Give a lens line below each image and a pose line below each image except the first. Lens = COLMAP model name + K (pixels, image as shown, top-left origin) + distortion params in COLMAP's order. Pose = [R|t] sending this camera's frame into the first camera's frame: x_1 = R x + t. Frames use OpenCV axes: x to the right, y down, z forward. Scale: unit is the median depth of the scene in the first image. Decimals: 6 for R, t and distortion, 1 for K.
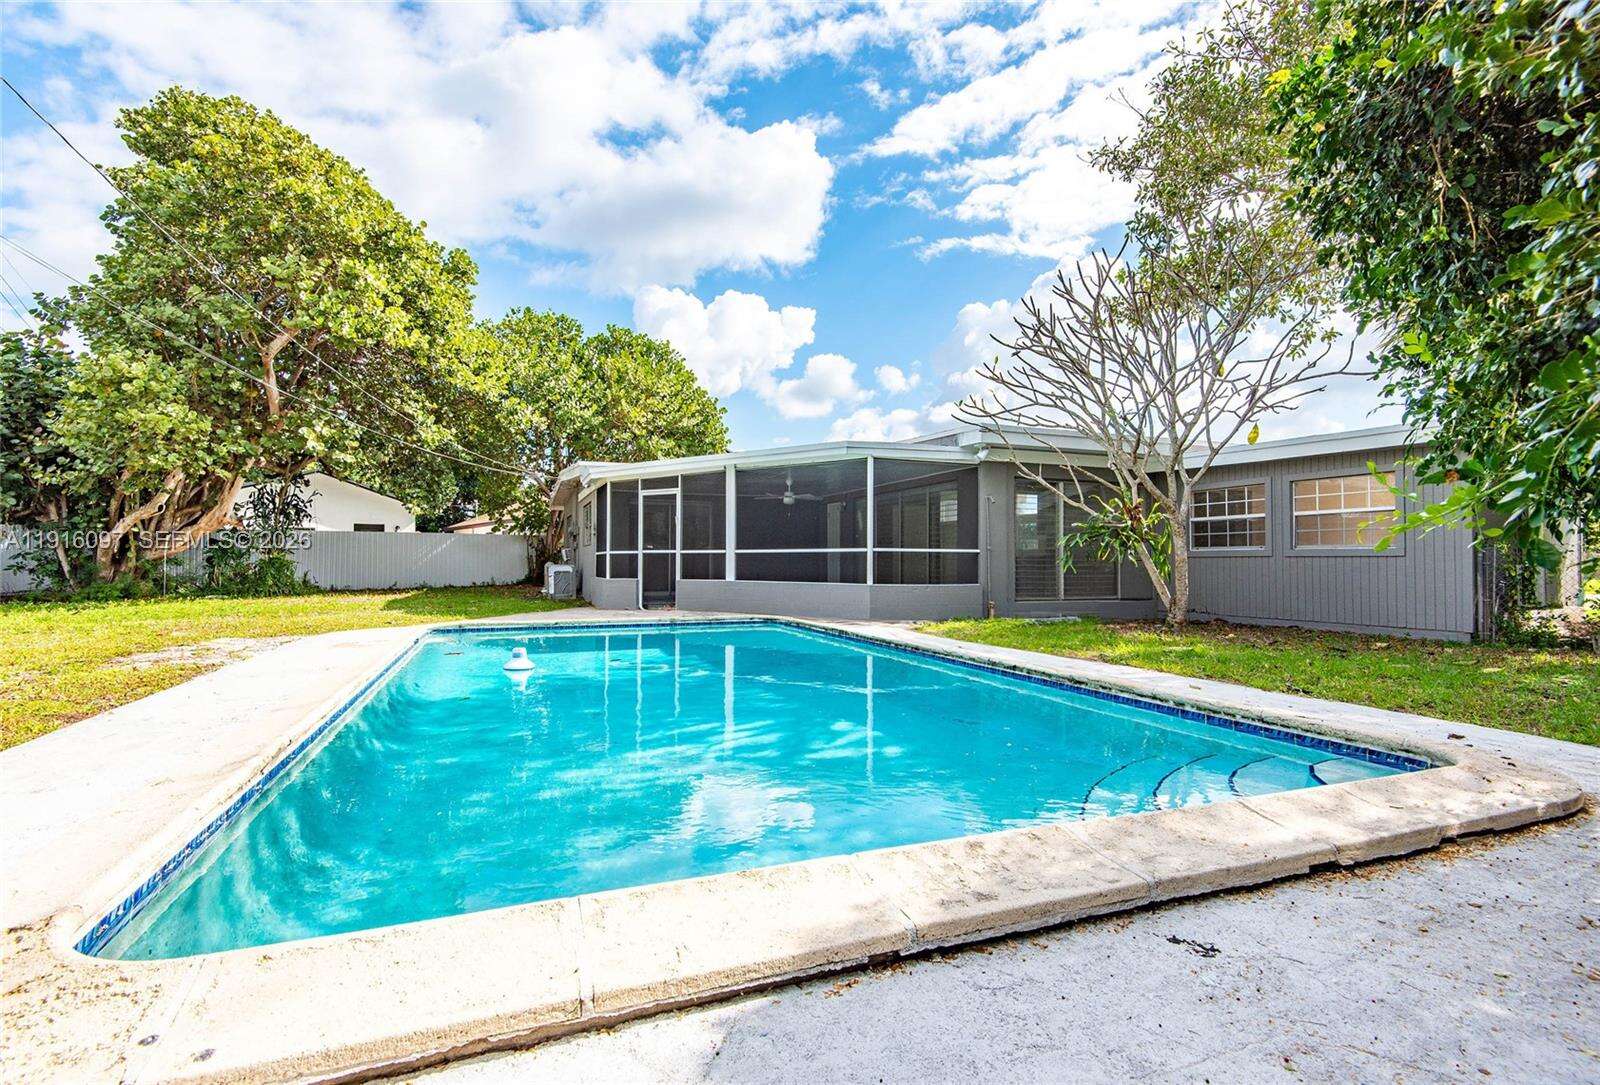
lens RADIAL K [[749.4, 0, 798.4], [0, 749.4, 536.6], [0, 0, 1]] dist [0.008070, -0.002044]
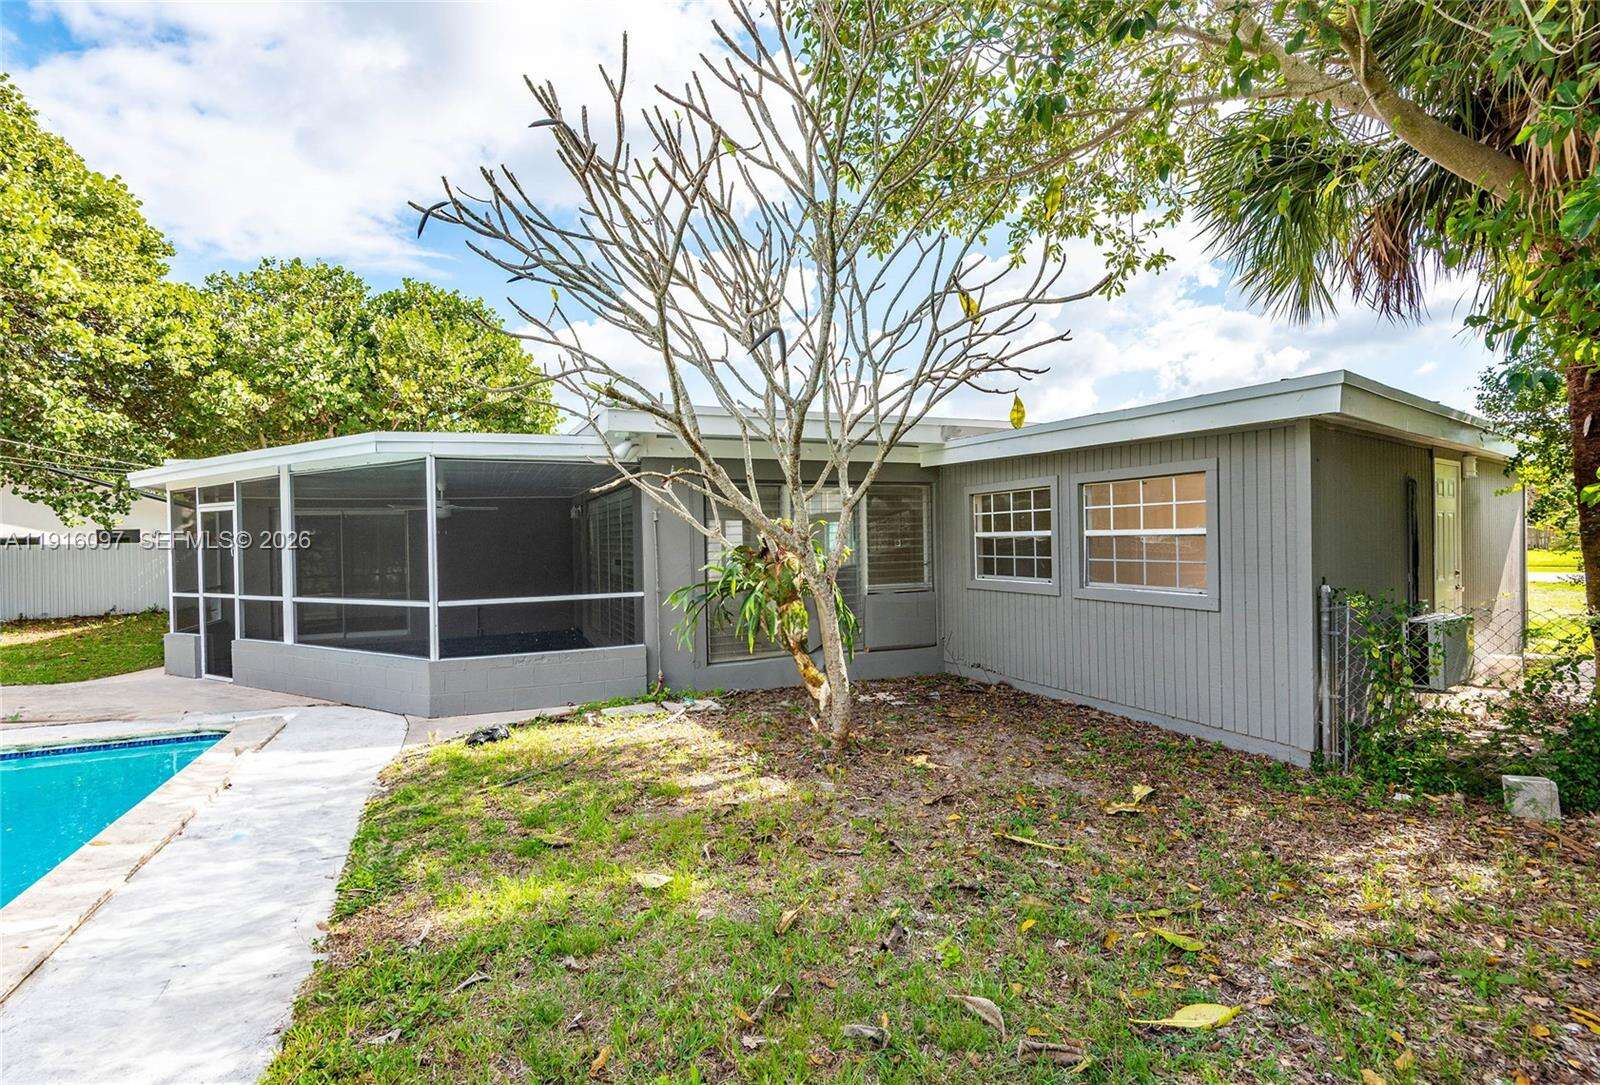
lens RADIAL K [[758.9, 0, 829.2], [0, 758.9, 528.4], [0, 0, 1]] dist [0.011683, -0.007682]
pose [[0.998458, -0.023494, 0.050305, 0.310886], [0.022218, 0.999420, 0.025791, -0.043141], [-0.050882, -0.024633, 0.998401, 0.273096]]
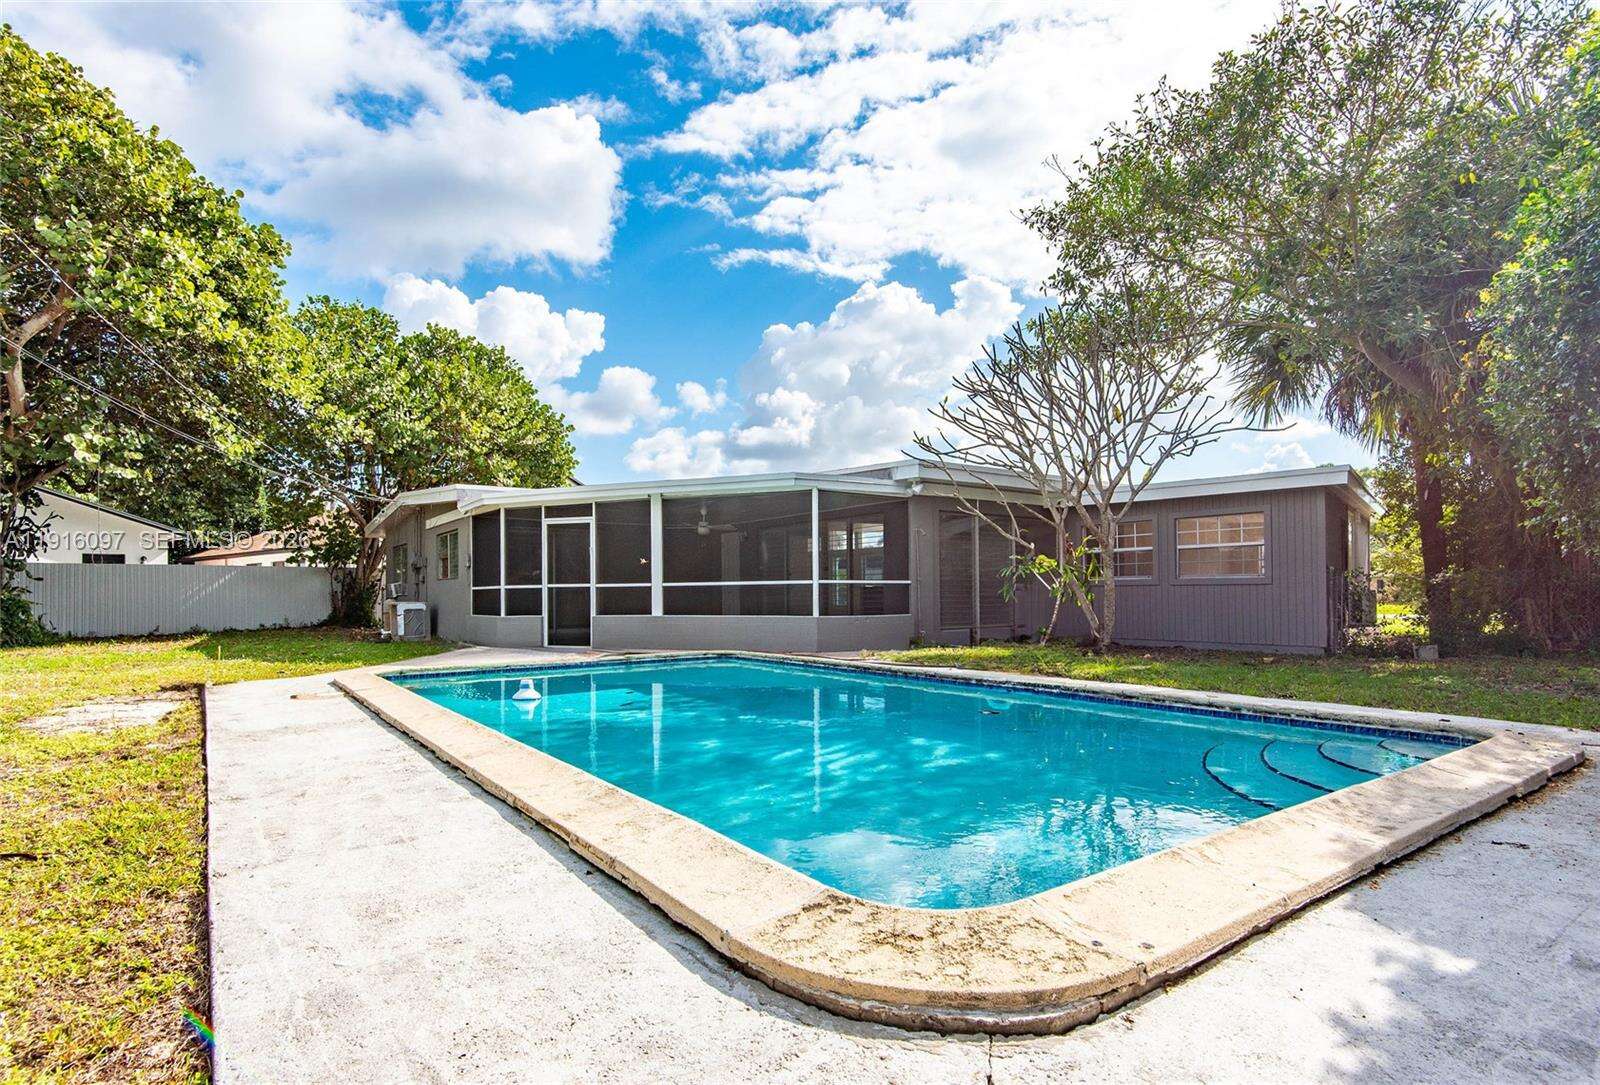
lens RADIAL K [[813.1, 0, 787.7], [0, 813.1, 564.3], [0, 0, 1]] dist [0.011017, -0.004445]
pose [[0.968292, -0.002768, 0.249807, -0.165185], [0.003289, 0.999993, -0.001668, -0.003382], [-0.249800, 0.002436, 0.968294, -0.029928]]
